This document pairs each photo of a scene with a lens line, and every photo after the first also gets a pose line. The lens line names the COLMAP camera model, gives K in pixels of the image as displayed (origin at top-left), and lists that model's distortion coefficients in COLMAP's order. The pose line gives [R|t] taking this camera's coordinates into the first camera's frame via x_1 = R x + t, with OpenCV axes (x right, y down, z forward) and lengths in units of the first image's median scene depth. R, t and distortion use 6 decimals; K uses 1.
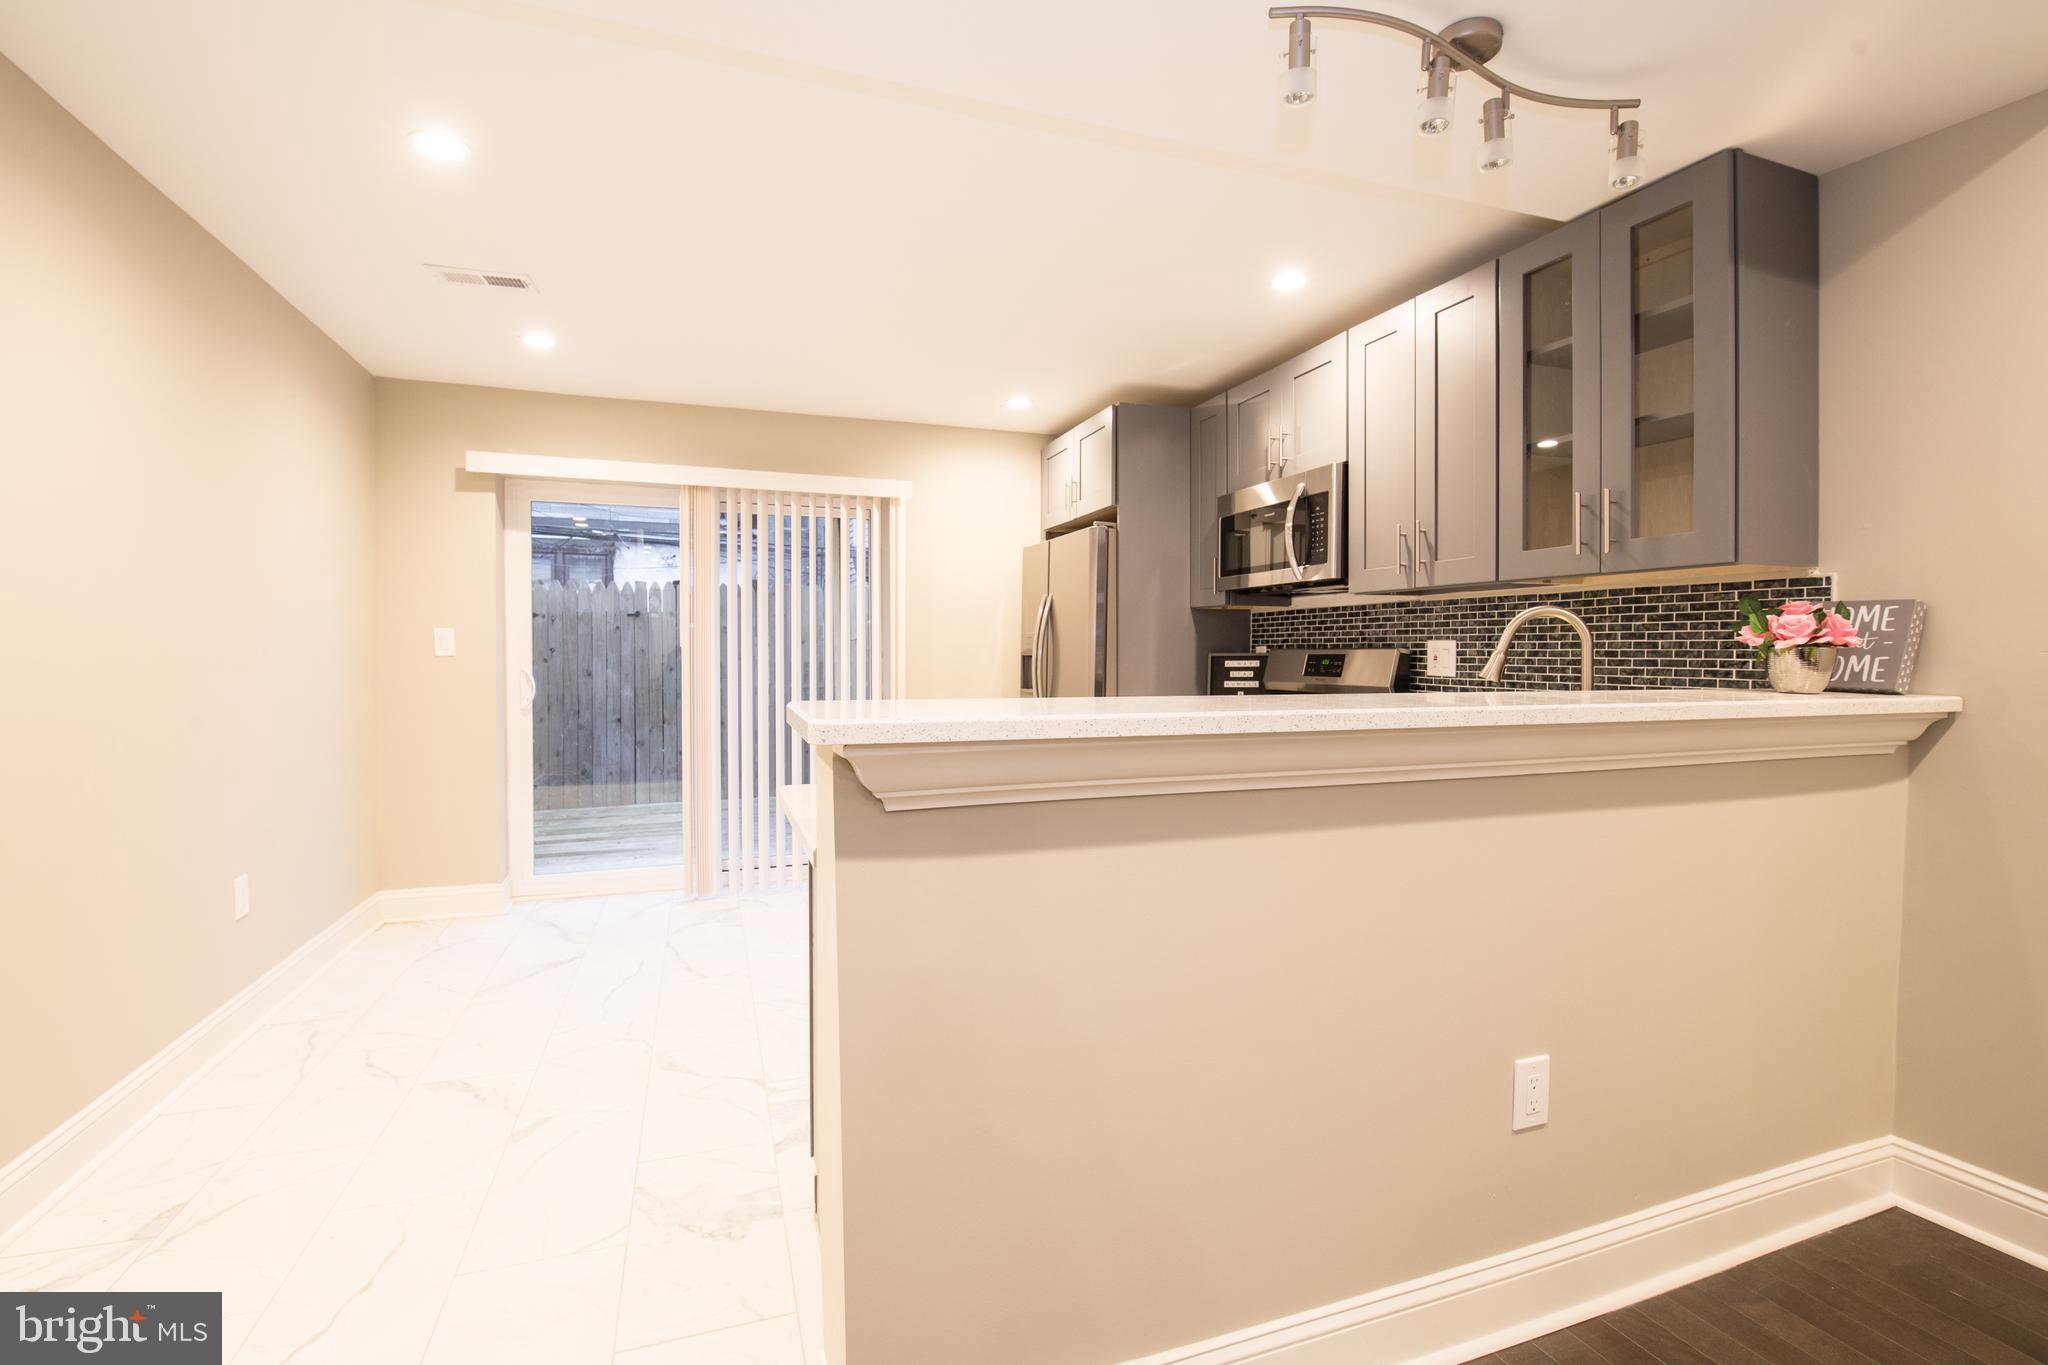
lens RADIAL K [[897.3, 0, 1018.7], [0, 897.3, 667.9], [0, 0, 1]] dist [-0.000955, -0.011144]
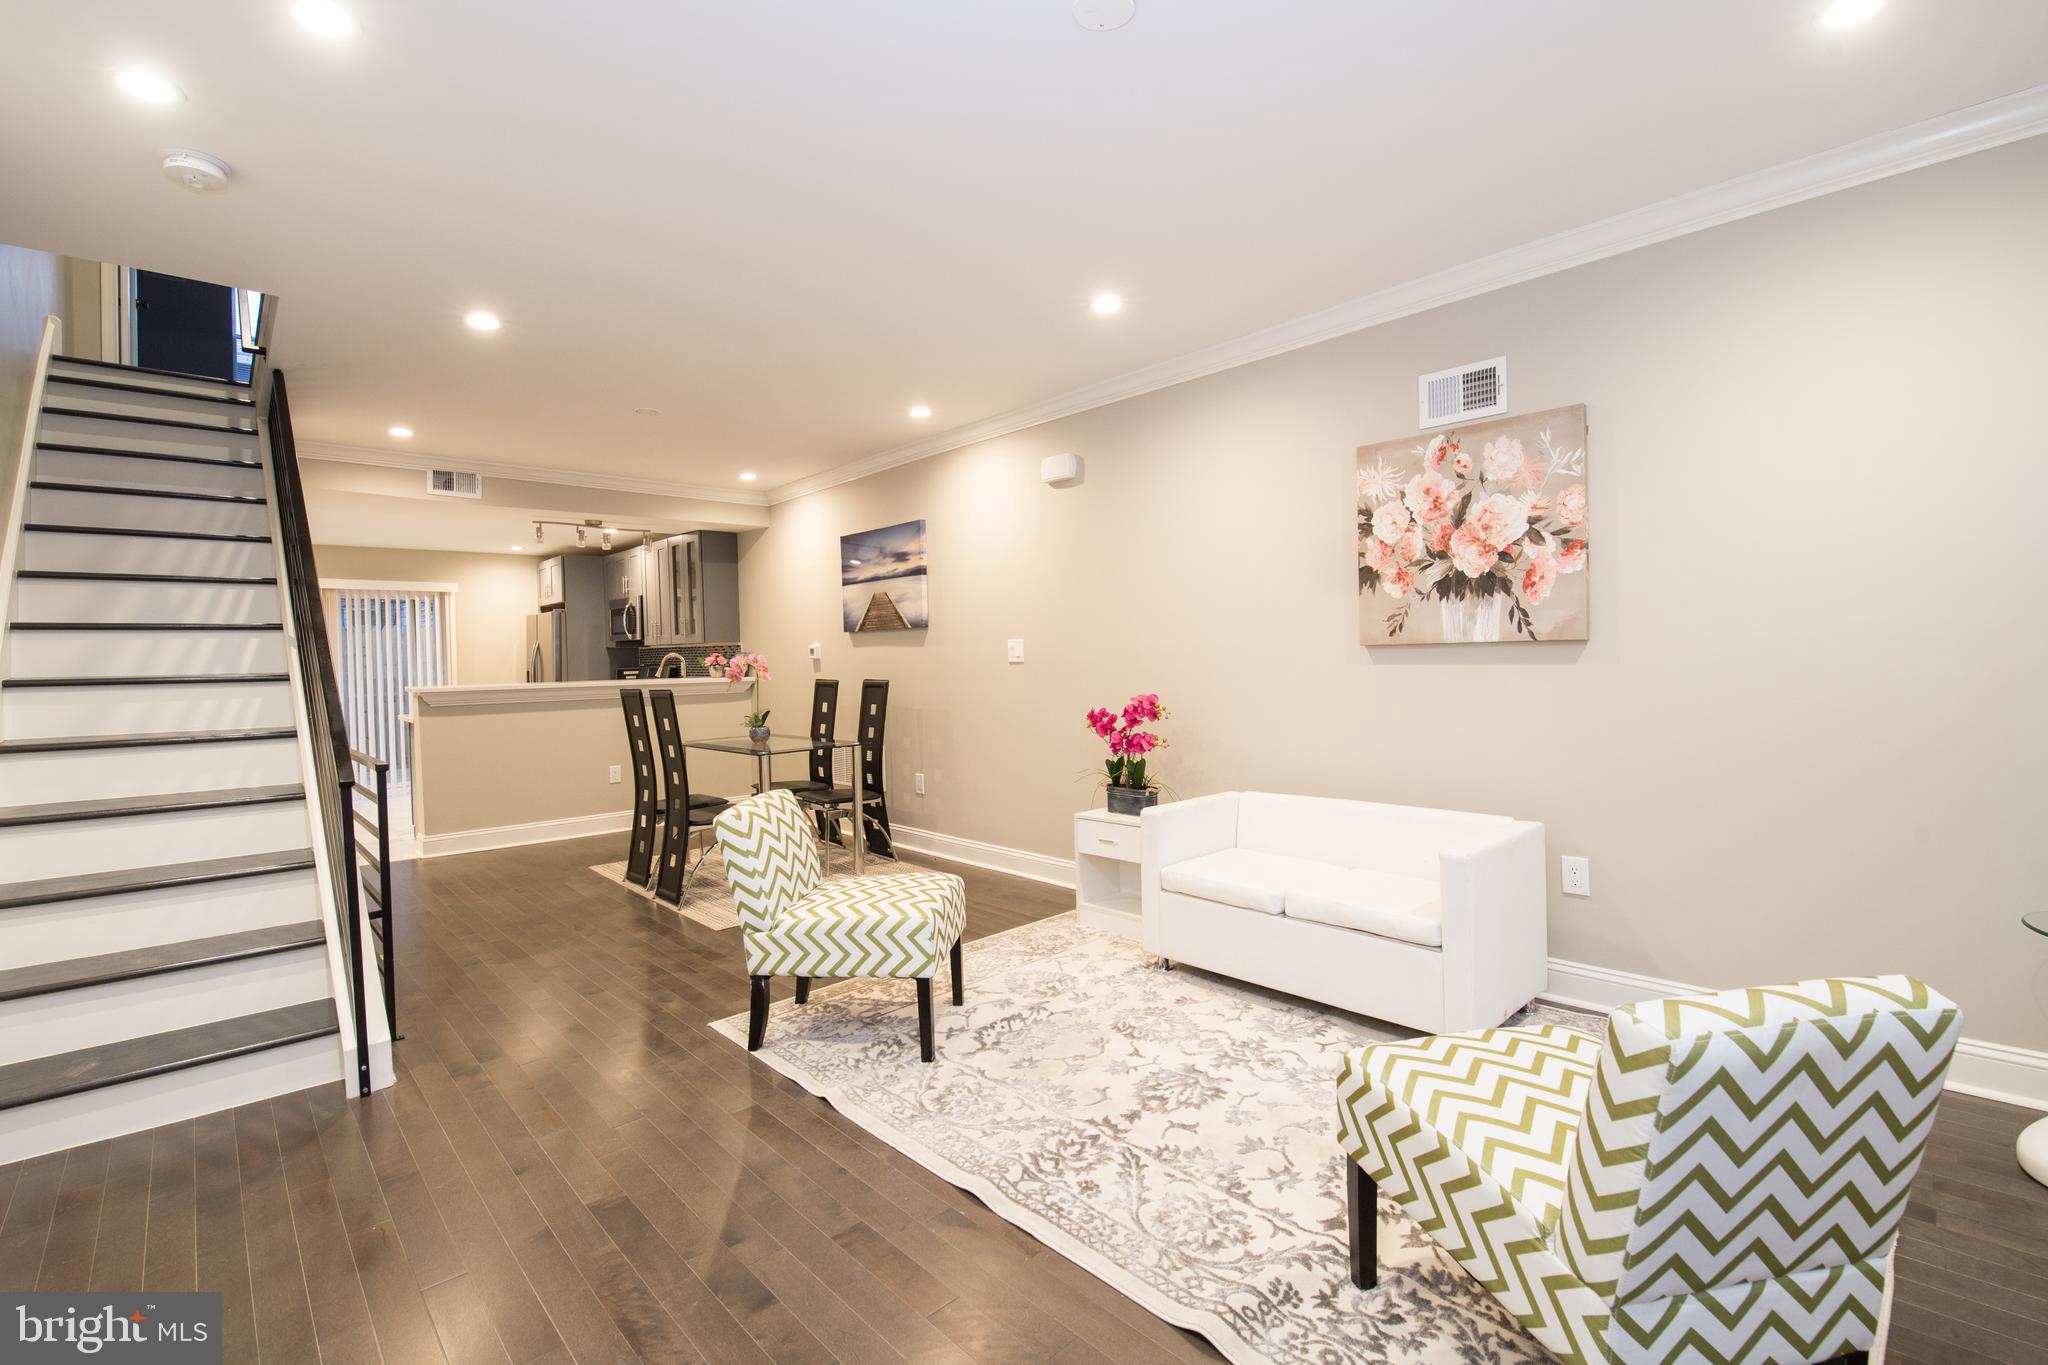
lens RADIAL K [[897.3, 0, 1000.4], [0, 897.3, 670.8], [0, 0, 1]] dist [-0.000955, -0.011144]
pose [[0.926411, -0.027744, 0.375491, 0.310038], [0.028821, 0.999581, 0.002748, 0.012548], [-0.375410, 0.008277, 0.926822, -1.630524]]
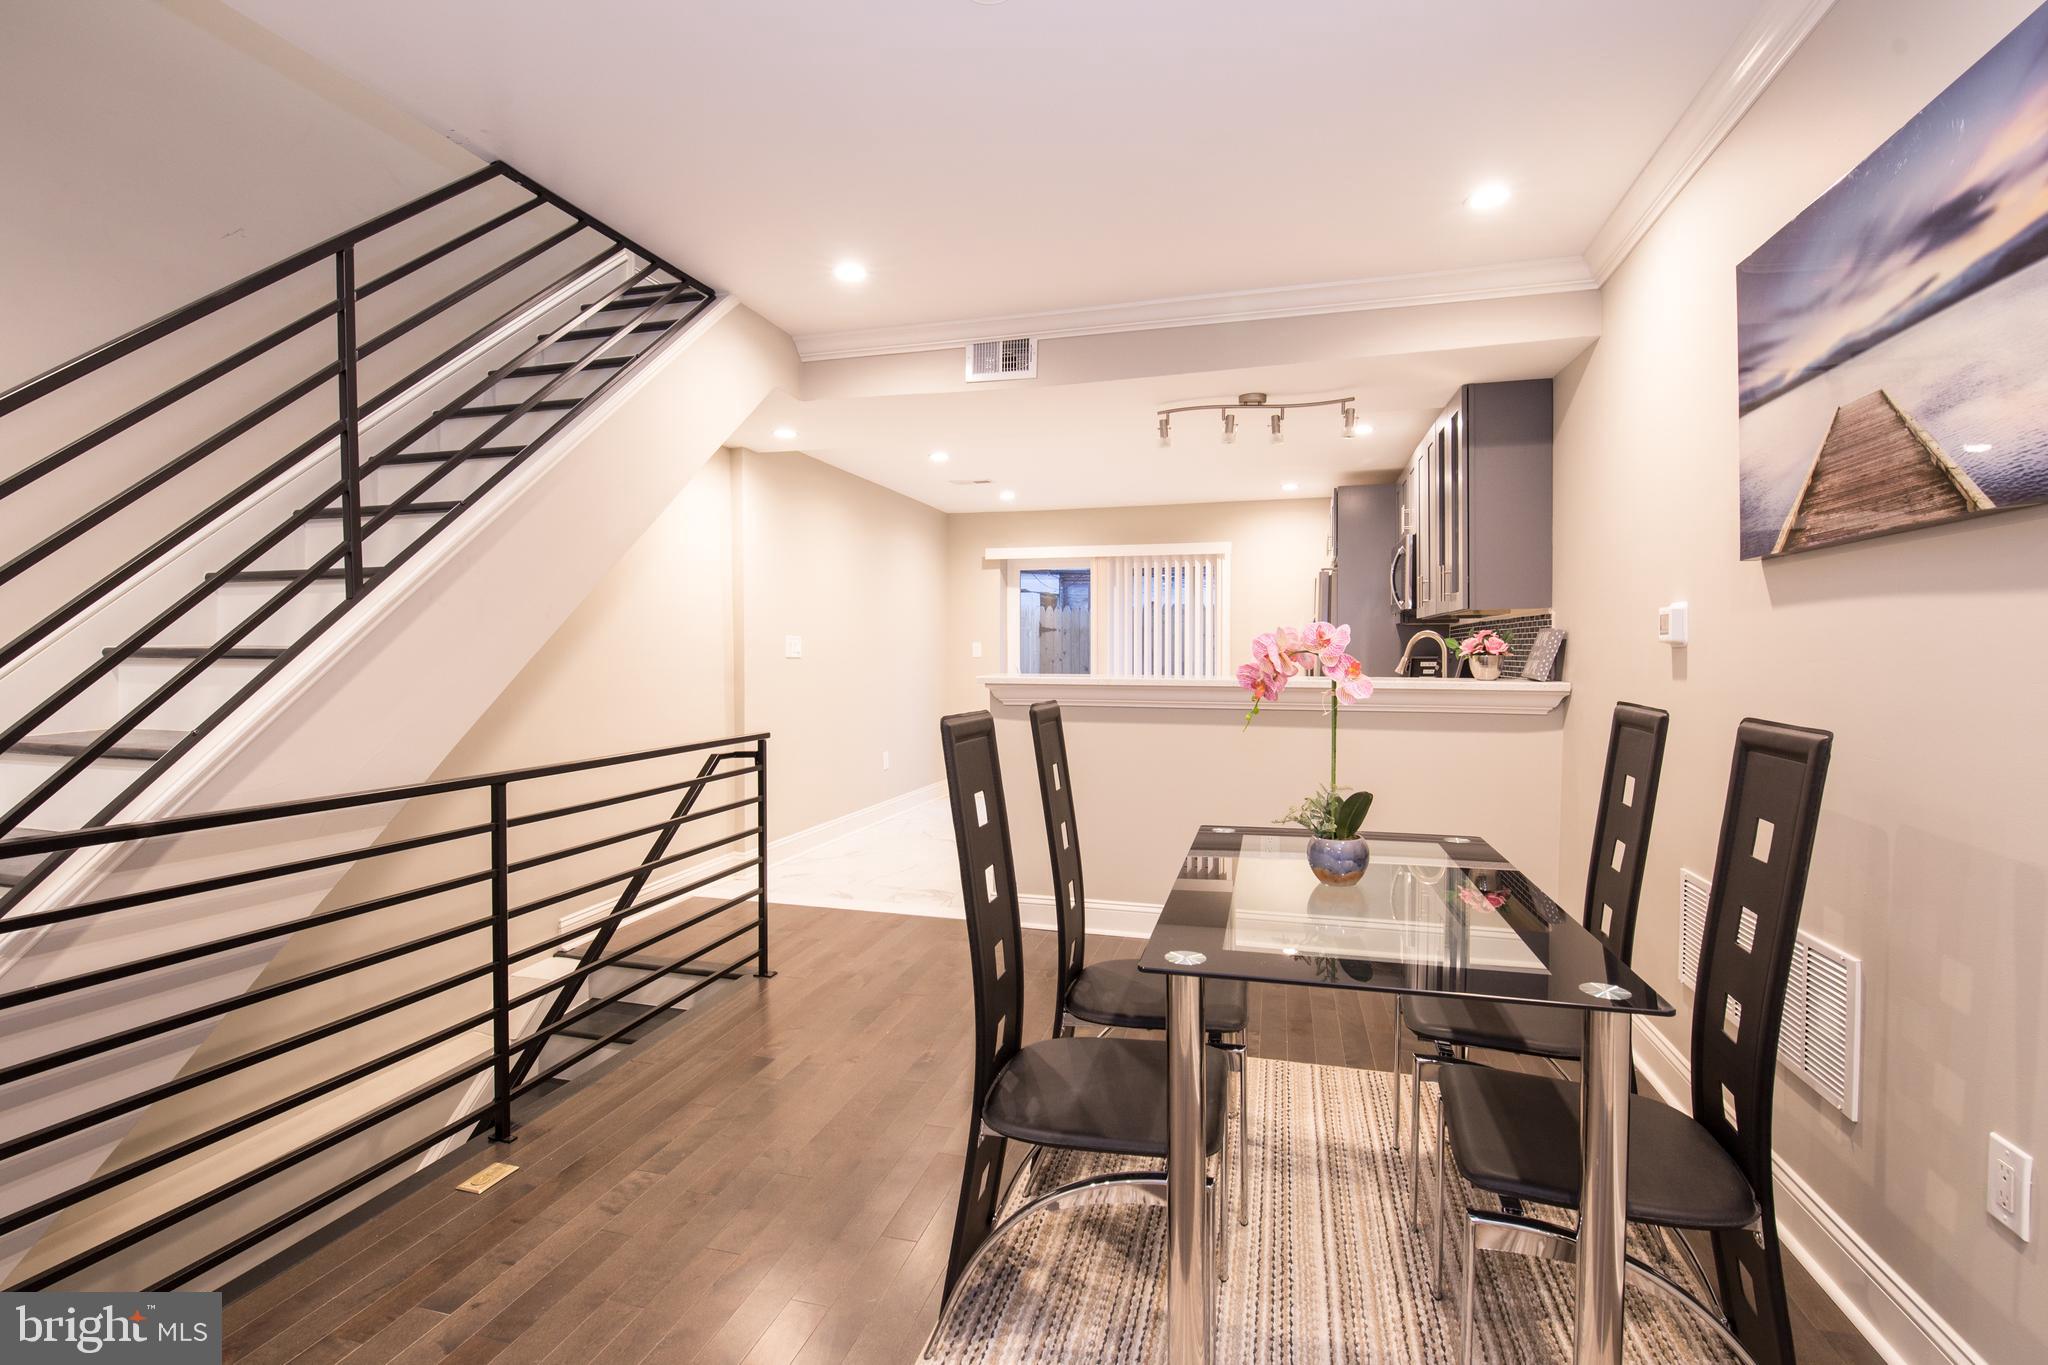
lens RADIAL K [[922.8, 0, 1023.9], [0, 922.8, 668.7], [0, 0, 1]] dist [-0.011140, -0.006517]
pose [[0.815139, 0.008217, -0.579207, 0.658369], [-0.007858, 0.999964, 0.003126, 0.003329], [0.579212, 0.002003, 0.815174, -0.612339]]
